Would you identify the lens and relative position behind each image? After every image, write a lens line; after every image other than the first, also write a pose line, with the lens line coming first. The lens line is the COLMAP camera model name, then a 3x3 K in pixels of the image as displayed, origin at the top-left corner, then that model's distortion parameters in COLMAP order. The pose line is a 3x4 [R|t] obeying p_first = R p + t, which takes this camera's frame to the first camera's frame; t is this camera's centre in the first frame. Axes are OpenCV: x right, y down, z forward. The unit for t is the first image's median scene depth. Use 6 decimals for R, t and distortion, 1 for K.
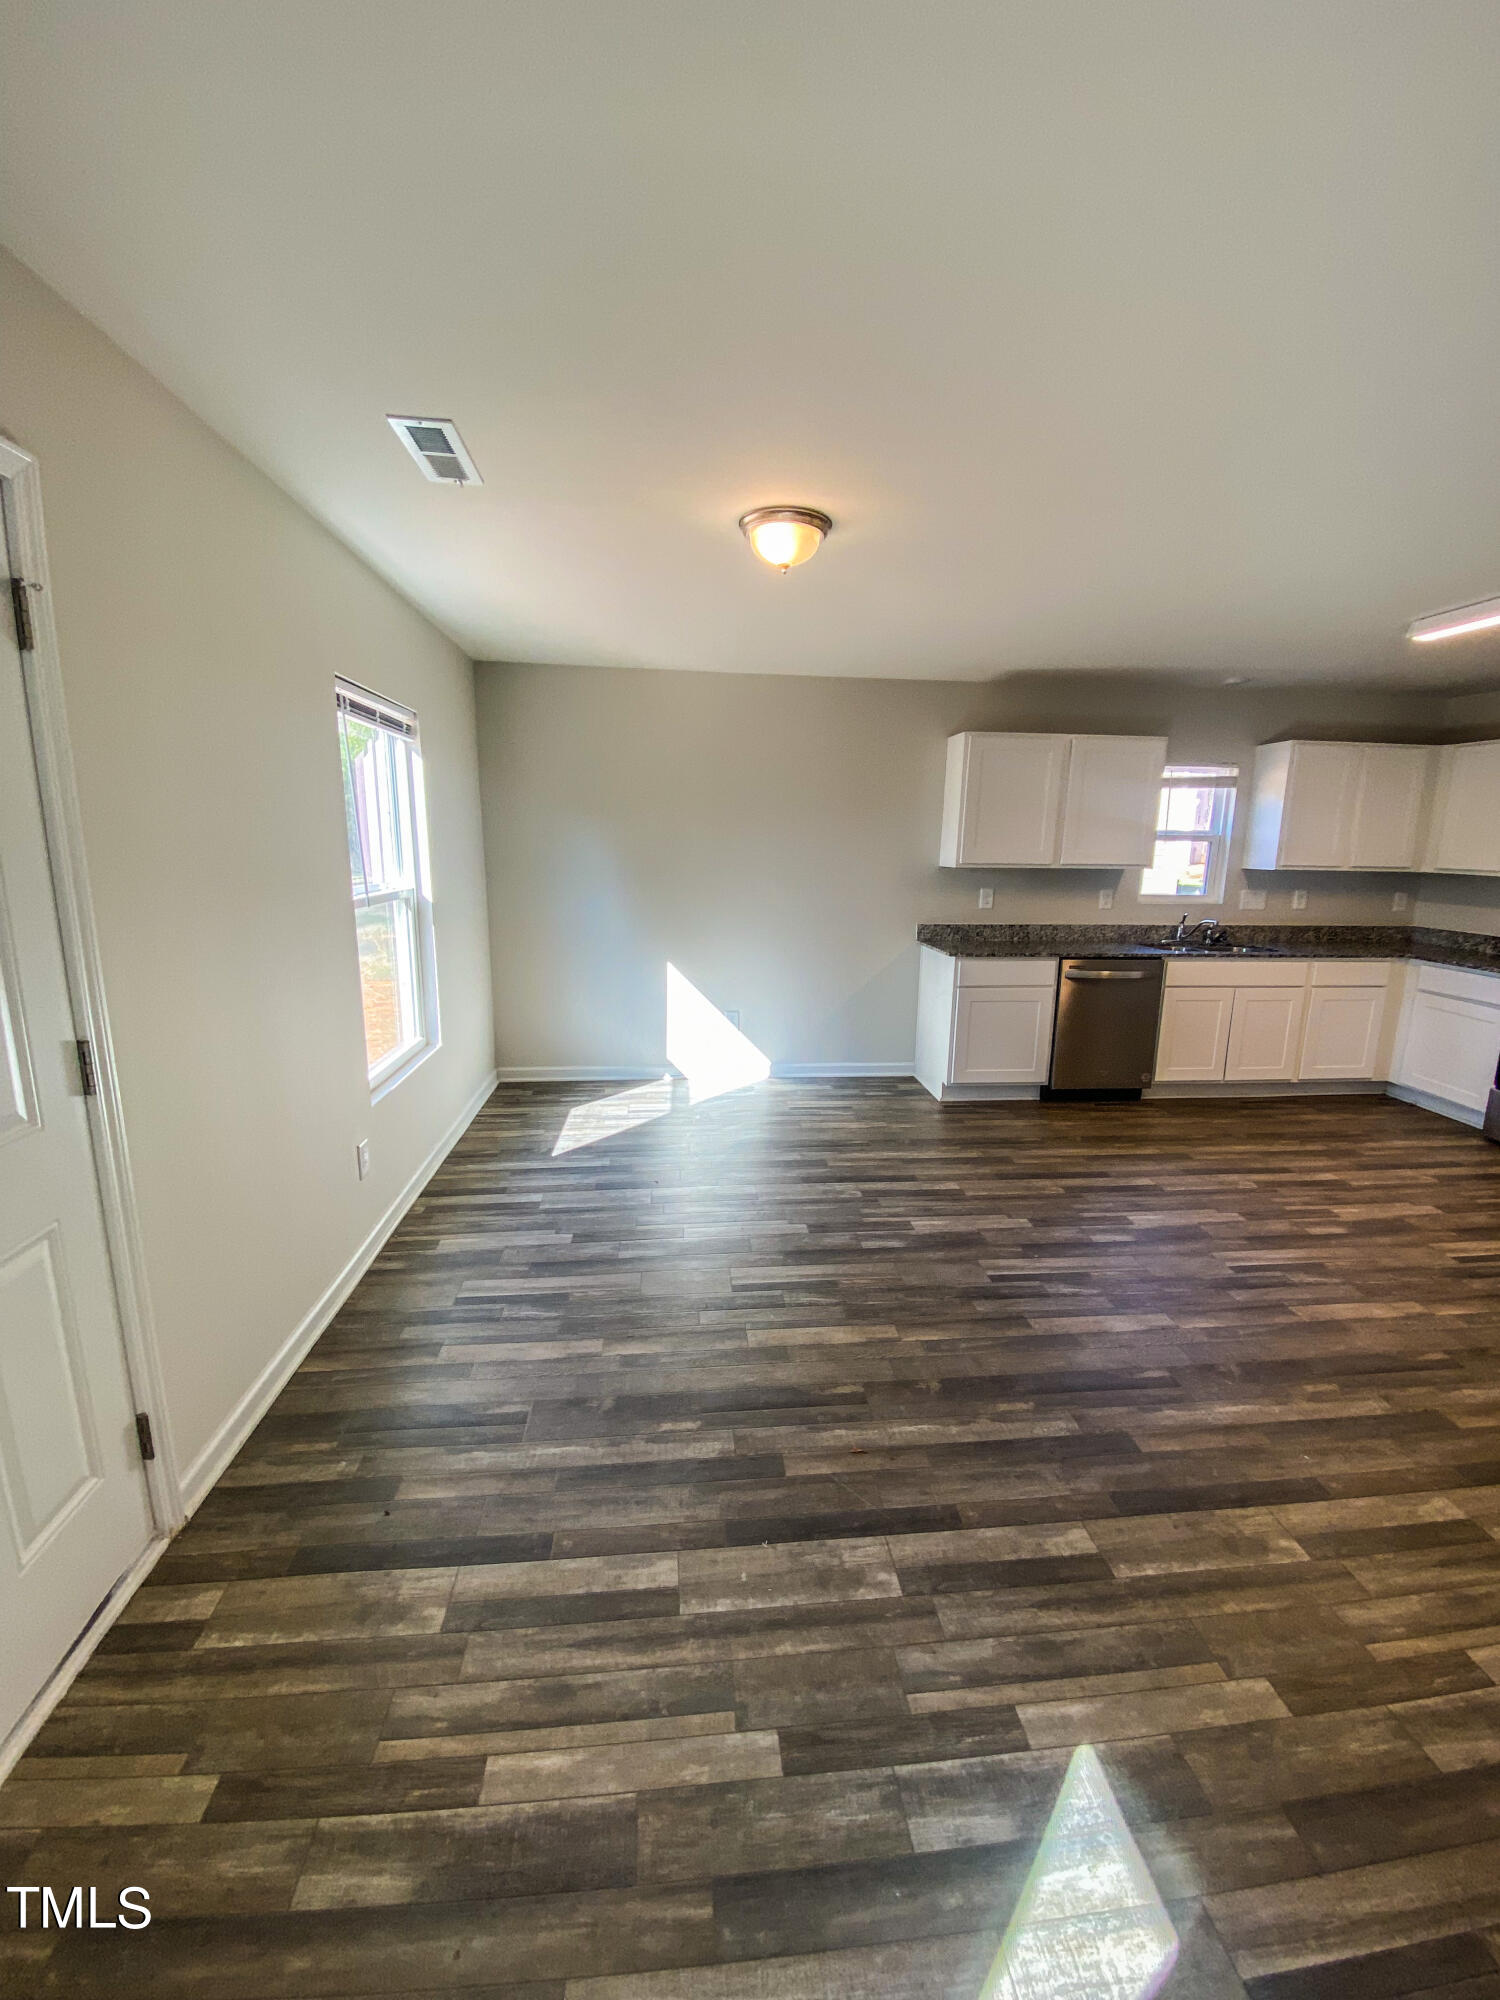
lens RADIAL K [[798.8, 0, 759.8], [0, 798.8, 1003.1], [0, 0, 1]] dist [0.031167, -0.026024]
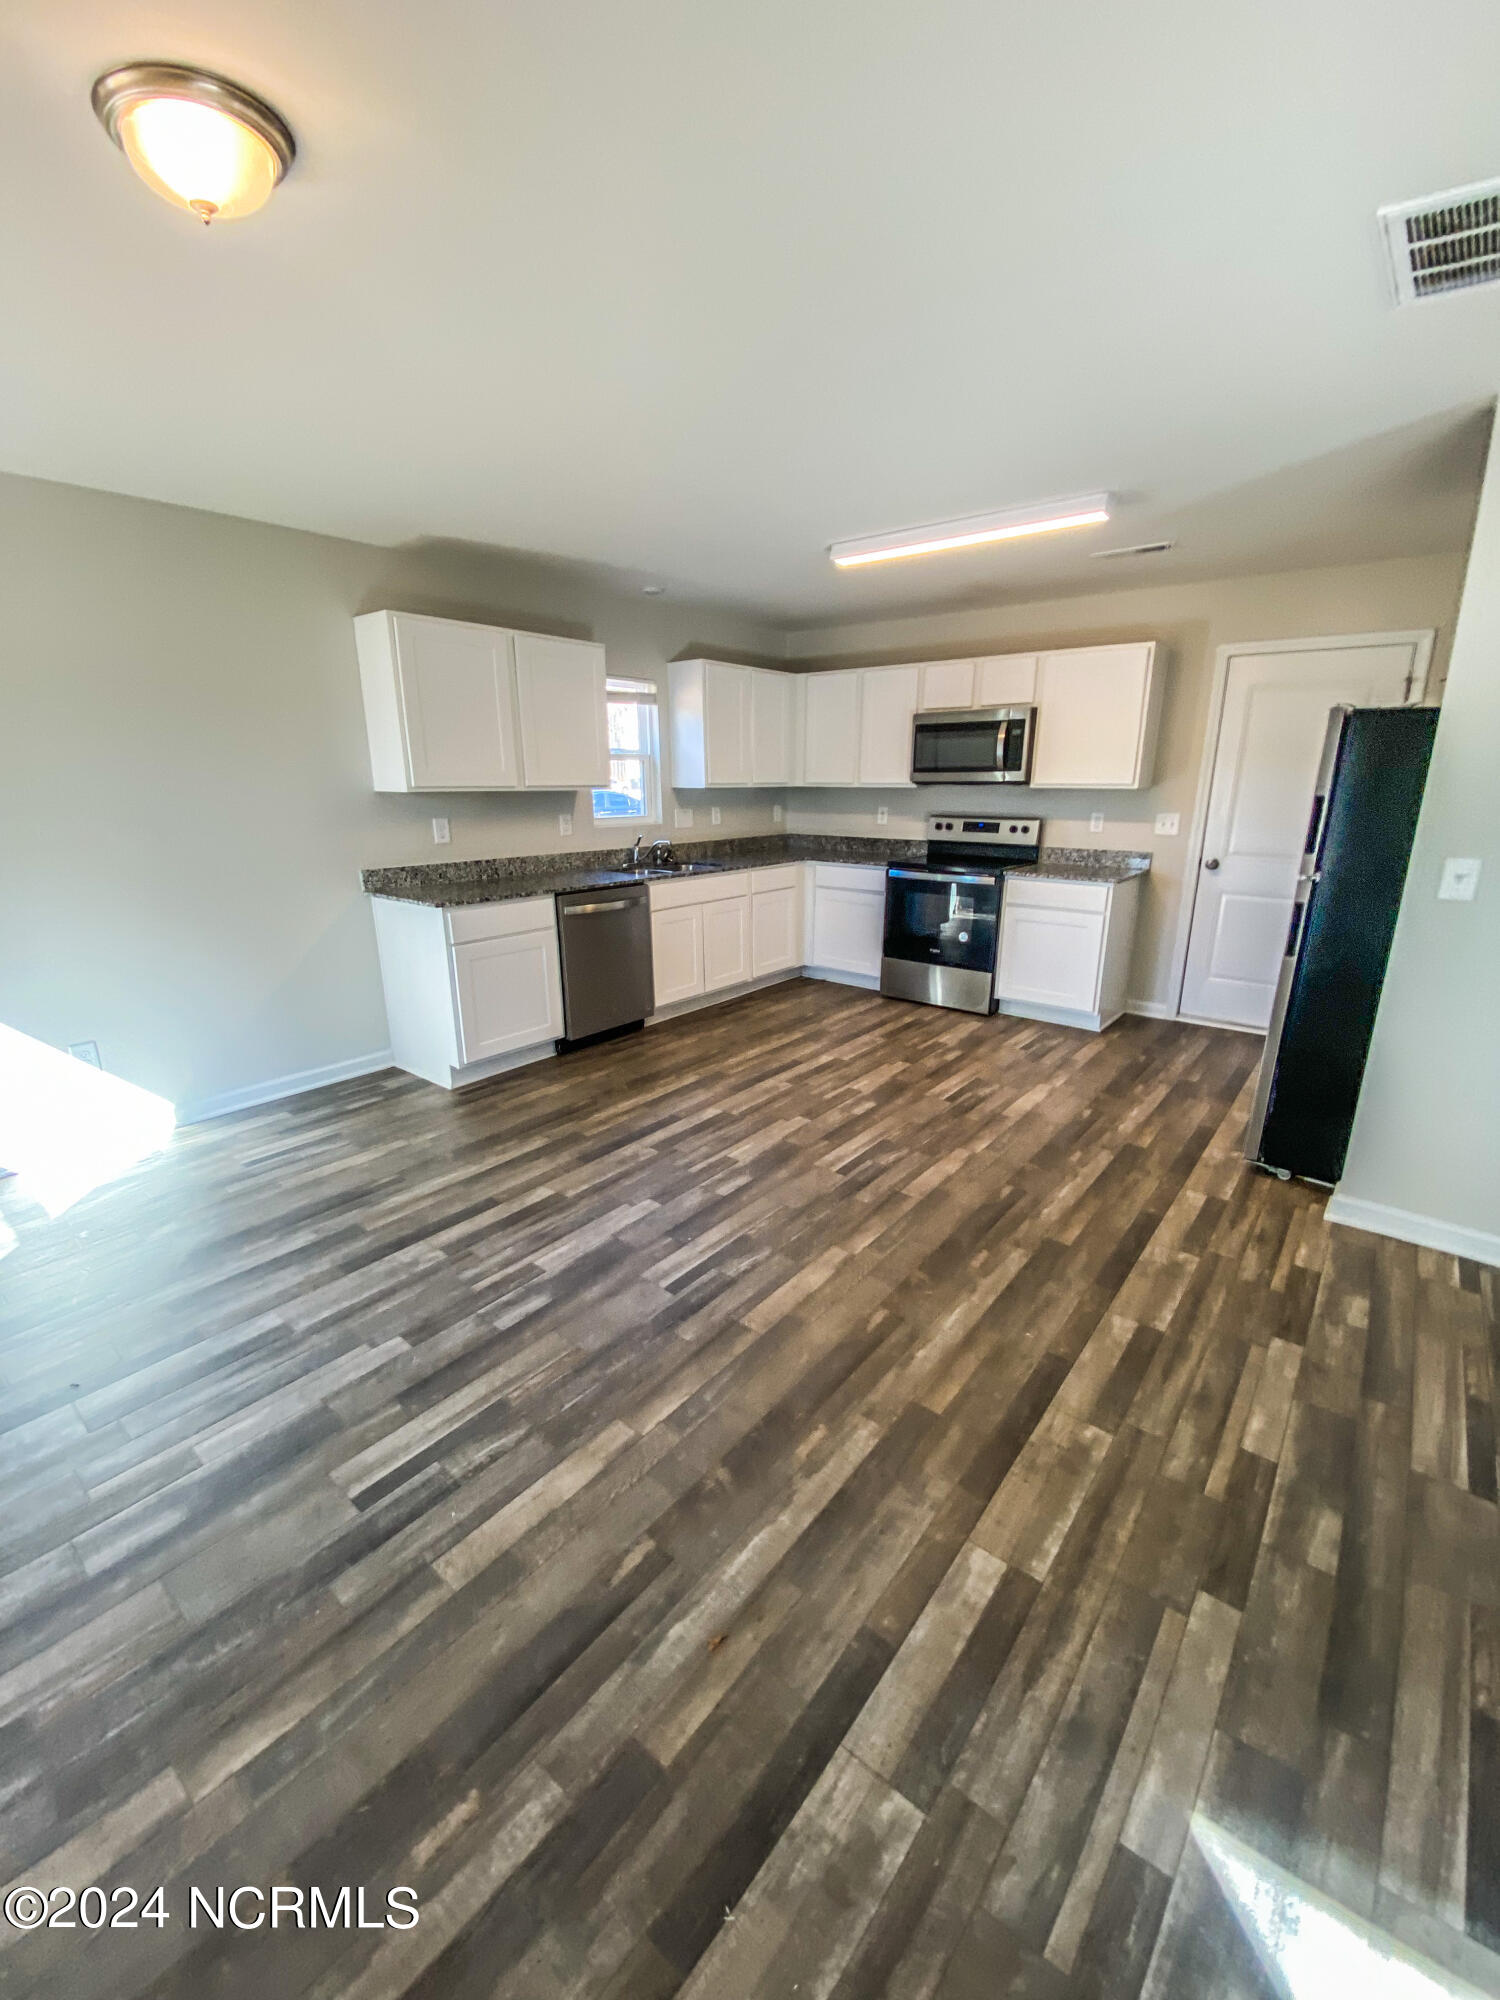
lens RADIAL K [[798.8, 0, 759.8], [0, 798.8, 1003.1], [0, 0, 1]] dist [0.031167, -0.026024]
pose [[0.701117, -0.211360, 0.681000, -0.091172], [0.154768, 0.977398, 0.144012, -0.031383], [-0.696047, 0.004427, 0.717983, 0.215932]]
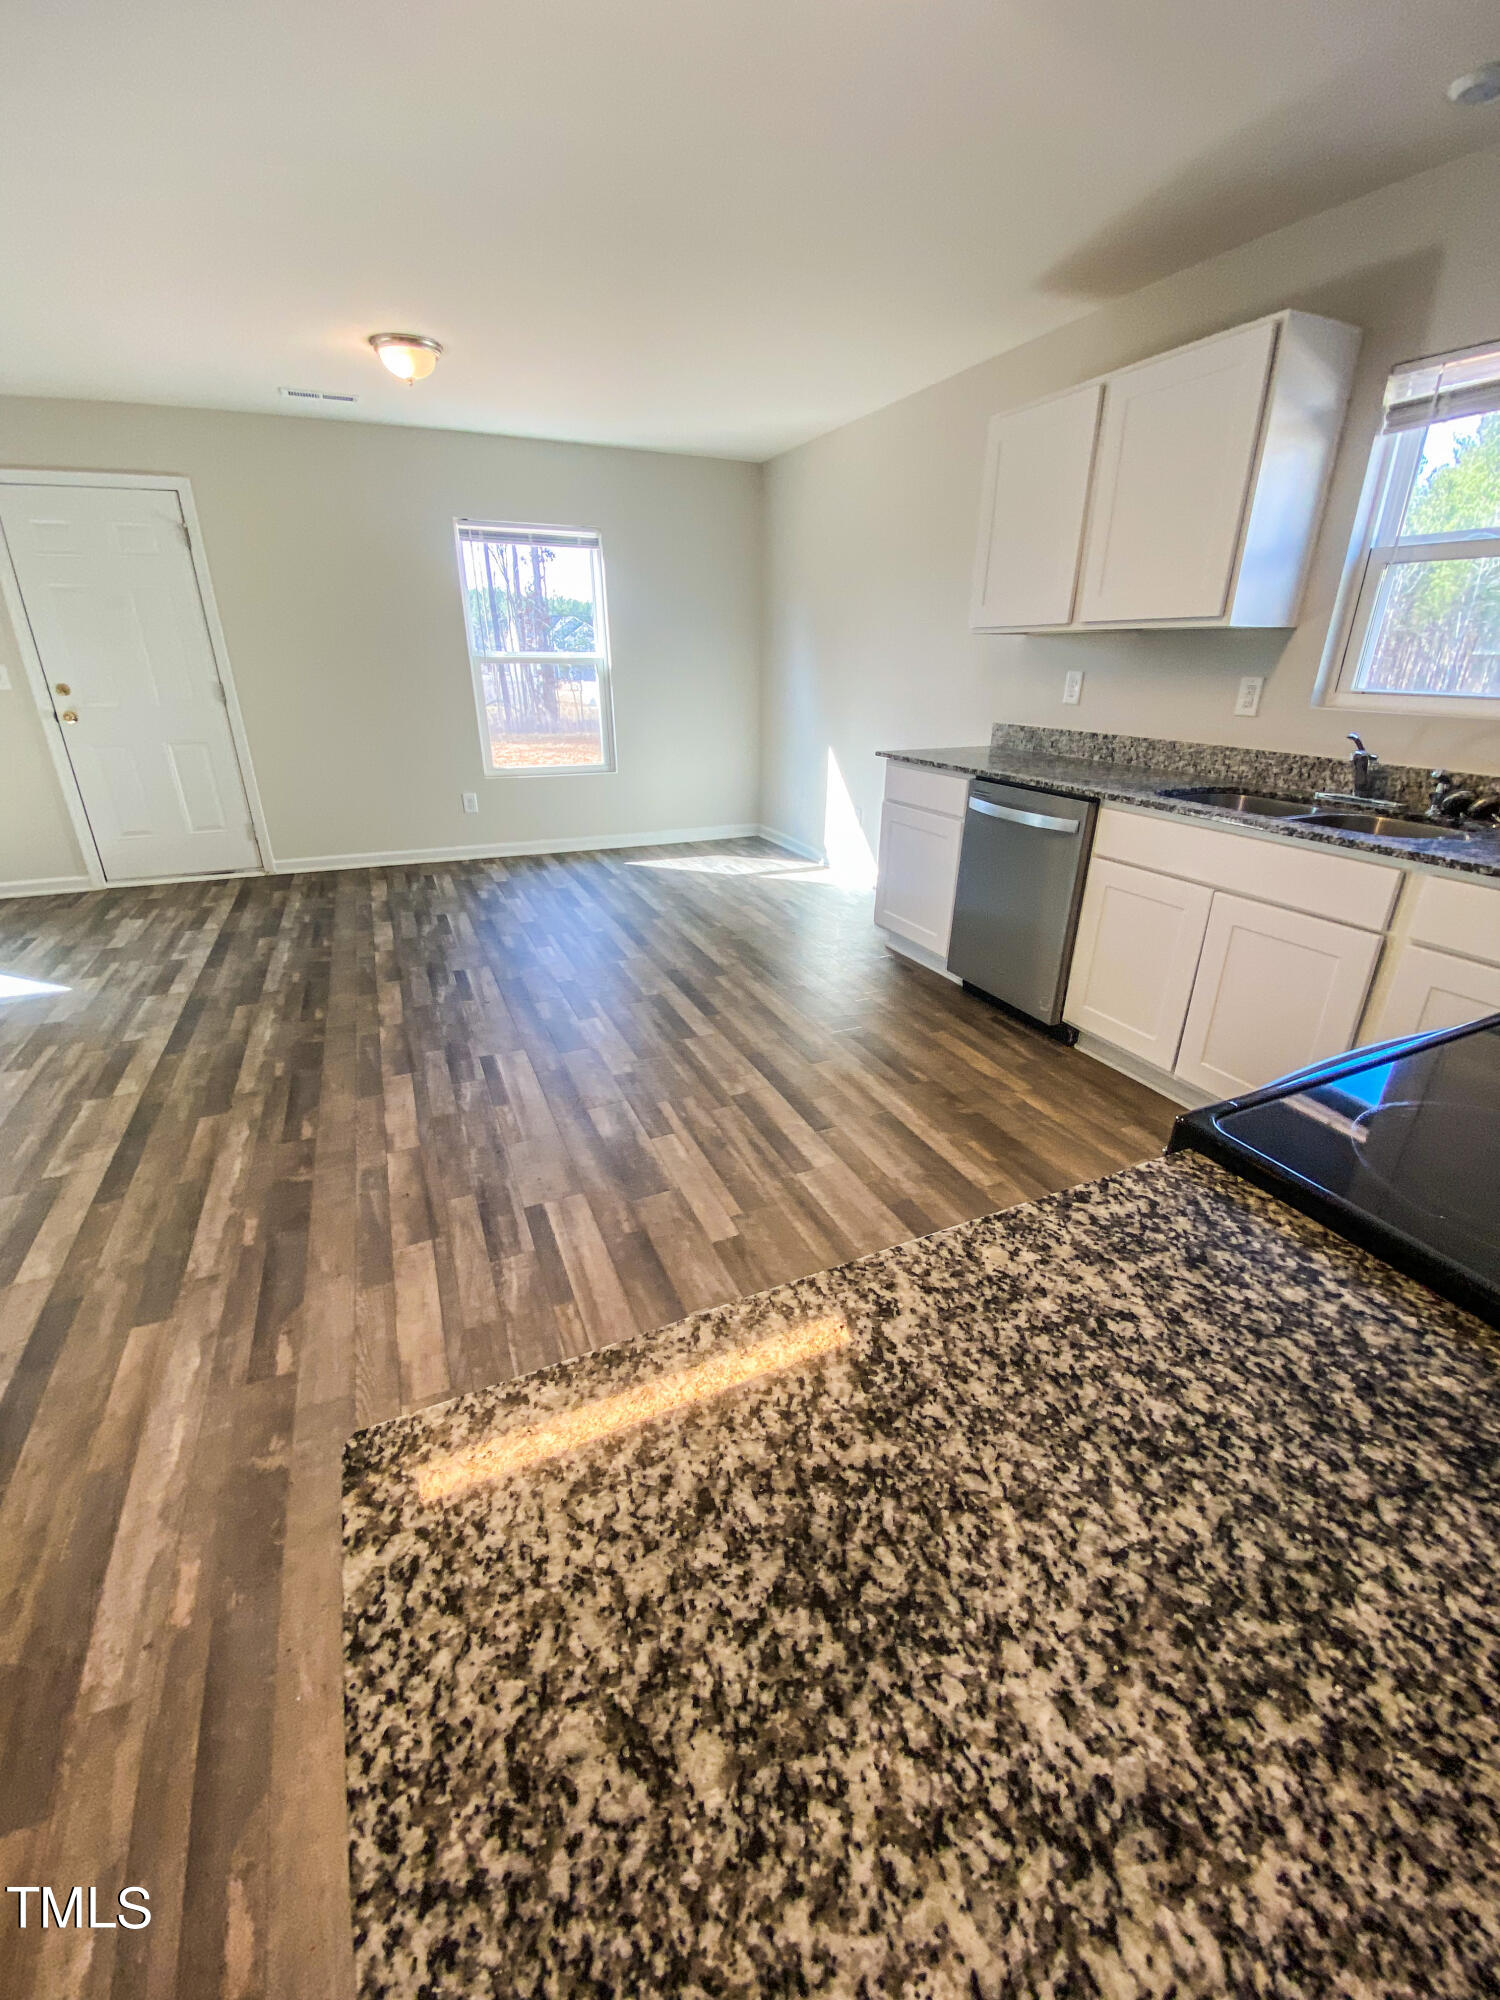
lens RADIAL K [[798.8, 0, 759.8], [0, 798.8, 1003.1], [0, 0, 1]] dist [0.031167, -0.026024]
pose [[0.322967, 0.360230, -0.875173, 0.974941], [-0.187752, 0.930736, 0.313814, -0.056827], [0.927600, 0.062964, 0.368231, 0.614810]]
